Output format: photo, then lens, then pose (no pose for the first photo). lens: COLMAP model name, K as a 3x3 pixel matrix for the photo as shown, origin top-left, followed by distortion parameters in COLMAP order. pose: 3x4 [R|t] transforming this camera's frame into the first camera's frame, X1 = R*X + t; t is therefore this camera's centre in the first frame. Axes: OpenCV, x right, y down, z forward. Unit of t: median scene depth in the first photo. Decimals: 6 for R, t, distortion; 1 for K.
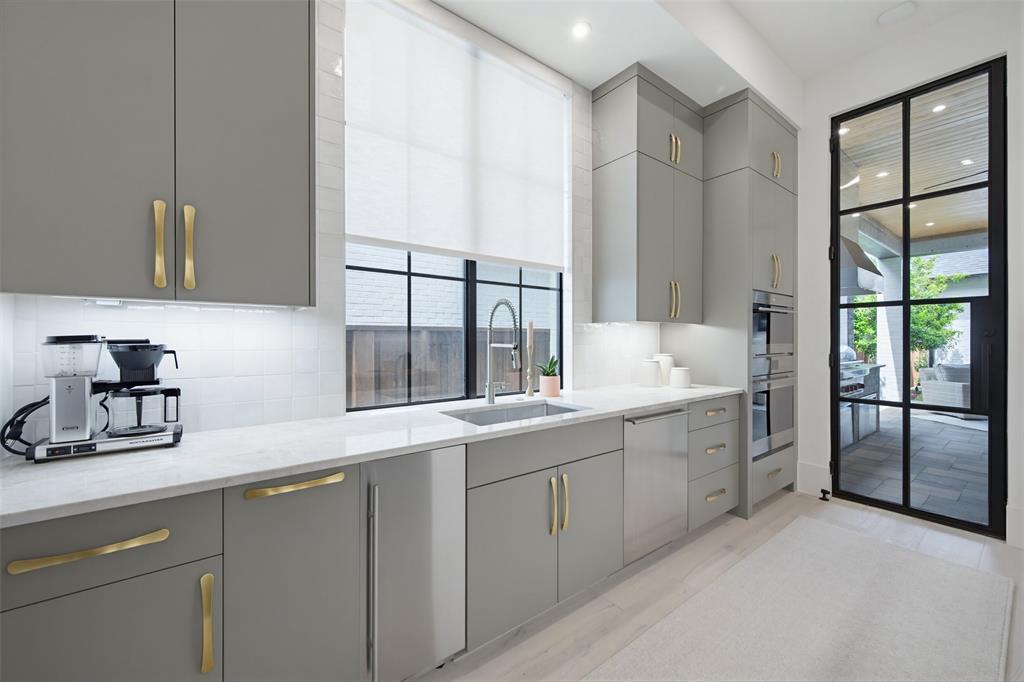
lens RADIAL K [[398.3, 0, 514.5], [0, 398.3, 334.9], [0, 0, 1]] dist [0.001670, 0.000012]
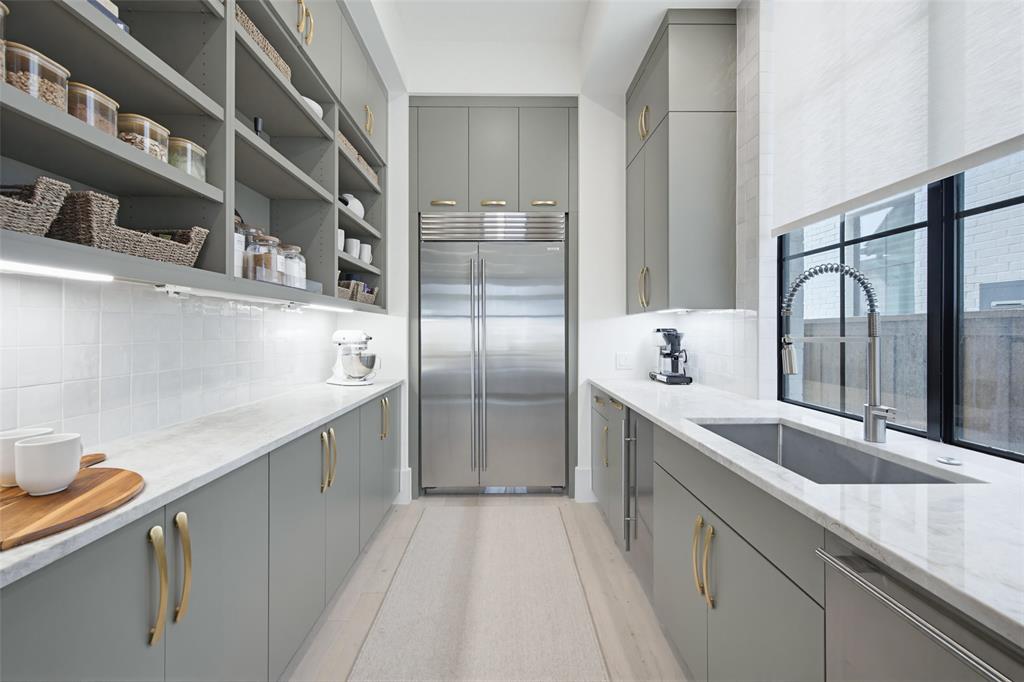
lens RADIAL K [[398.3, 0, 514.5], [0, 398.3, 334.9], [0, 0, 1]] dist [0.001670, 0.000012]
pose [[-0.589056, 0.004980, -0.808077, 0.678328], [0.010523, 0.999943, -0.001508, 0.004703], [0.808024, -0.009392, -0.589075, 0.946593]]
